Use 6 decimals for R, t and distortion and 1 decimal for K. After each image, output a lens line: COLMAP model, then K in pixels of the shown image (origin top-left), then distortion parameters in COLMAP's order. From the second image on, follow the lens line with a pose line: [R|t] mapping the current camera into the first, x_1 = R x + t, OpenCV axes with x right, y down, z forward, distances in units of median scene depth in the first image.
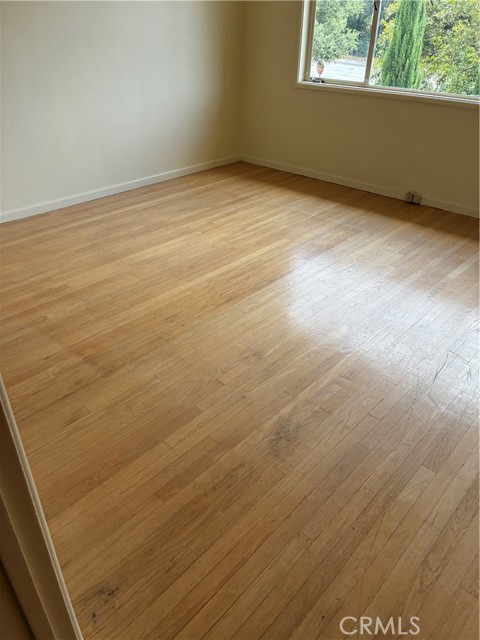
lens RADIAL K [[486.9, 0, 243.2], [0, 486.9, 321.9], [0, 0, 1]] dist [0.051489, -0.068159]
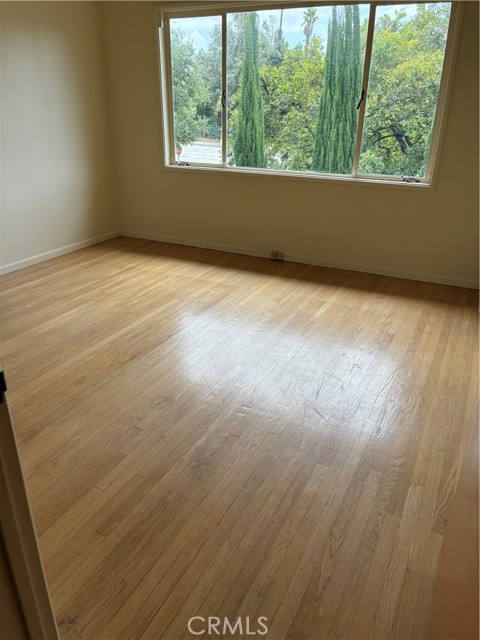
lens RADIAL K [[486.9, 0, 235.8], [0, 486.9, 319.8], [0, 0, 1]] dist [0.051489, -0.068159]
pose [[0.967748, -0.111998, 0.225653, -0.051190], [0.142298, 0.982179, -0.122783, 0.045857], [-0.207880, 0.150933, 0.966439, -0.143506]]
